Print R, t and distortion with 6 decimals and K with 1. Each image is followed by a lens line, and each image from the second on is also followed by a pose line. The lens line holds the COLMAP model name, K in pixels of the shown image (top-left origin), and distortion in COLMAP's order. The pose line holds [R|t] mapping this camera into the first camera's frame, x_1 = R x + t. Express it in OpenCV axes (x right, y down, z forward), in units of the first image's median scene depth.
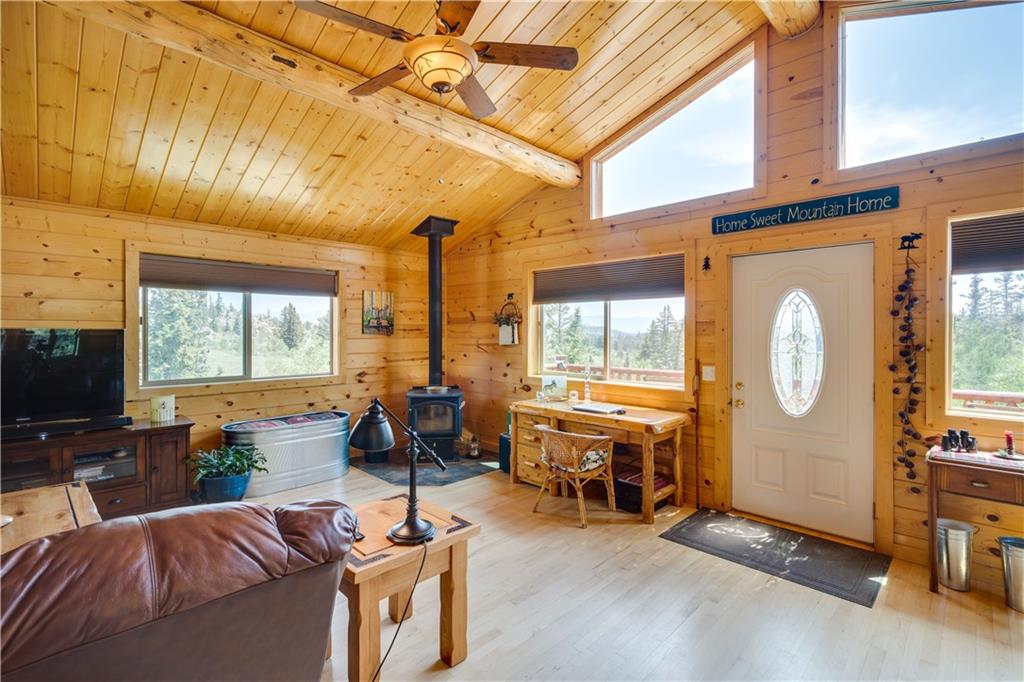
lens RADIAL K [[472.0, 0, 516.3], [0, 472.0, 333.1], [0, 0, 1]] dist [0.000146, 0.000447]
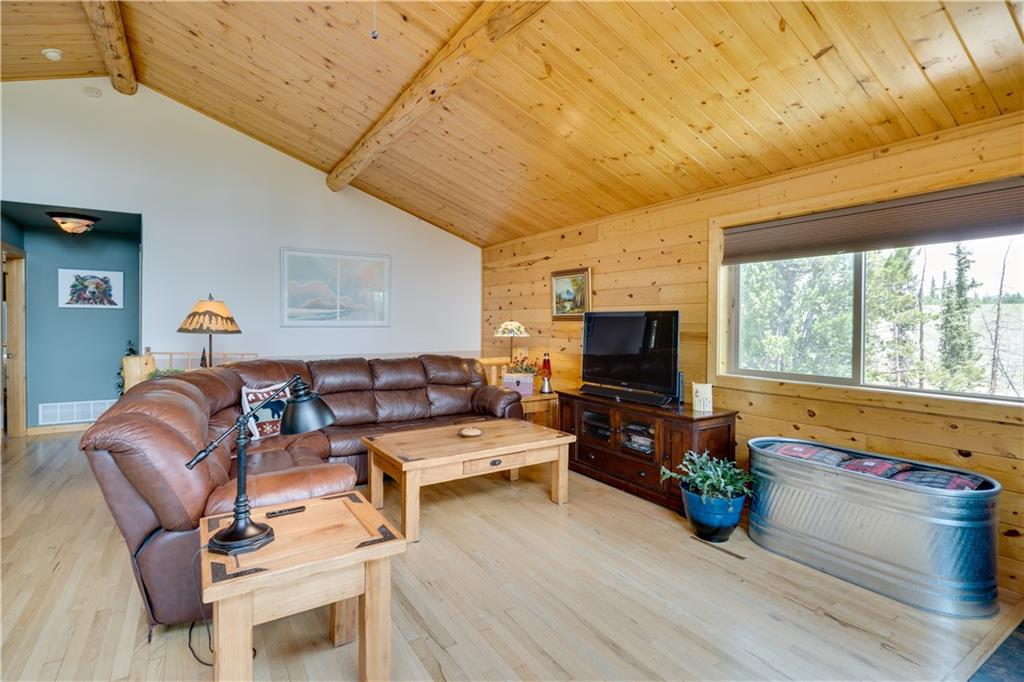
lens RADIAL K [[497.2, 0, 514.9], [0, 497.2, 327.6], [0, 0, 1]] dist [0.003259, 0.000840]
pose [[-0.229067, 0.000607, -0.973411, 0.289339], [-0.013175, 0.999906, 0.003724, 0.030676], [0.973322, 0.013677, -0.229037, 0.960604]]
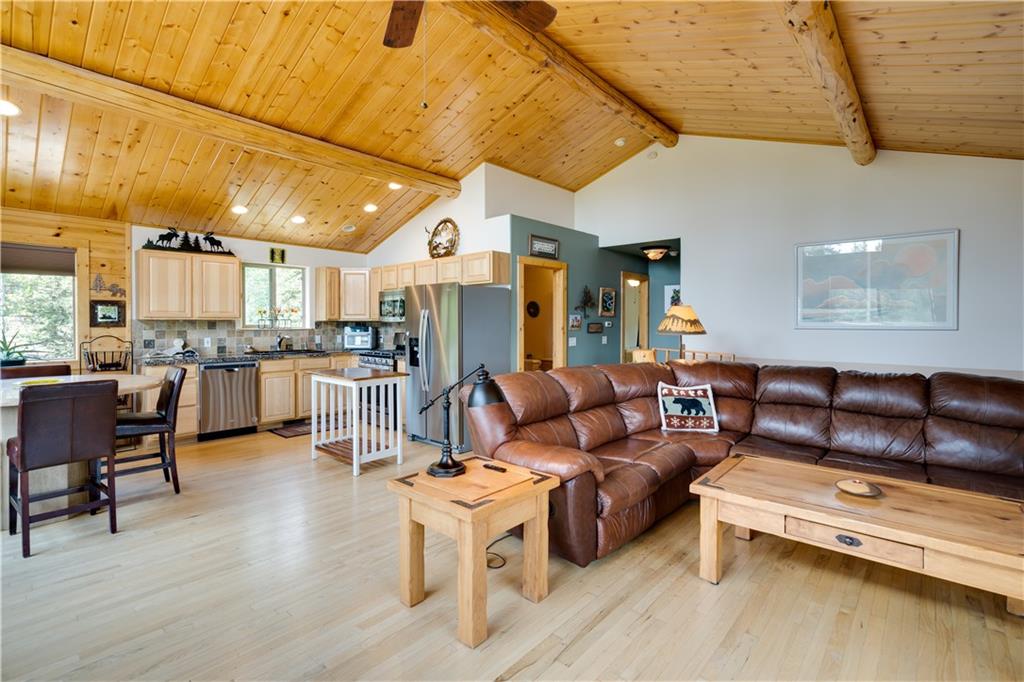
lens RADIAL K [[476.2, 0, 510.4], [0, 476.2, 329.7], [0, 0, 1]] dist [0.007306, -0.002436]
pose [[-0.999364, -0.007965, -0.034769, -0.179908], [-0.008758, 0.999704, 0.022720, 0.020949], [0.034578, 0.023010, -0.999137, 1.282294]]
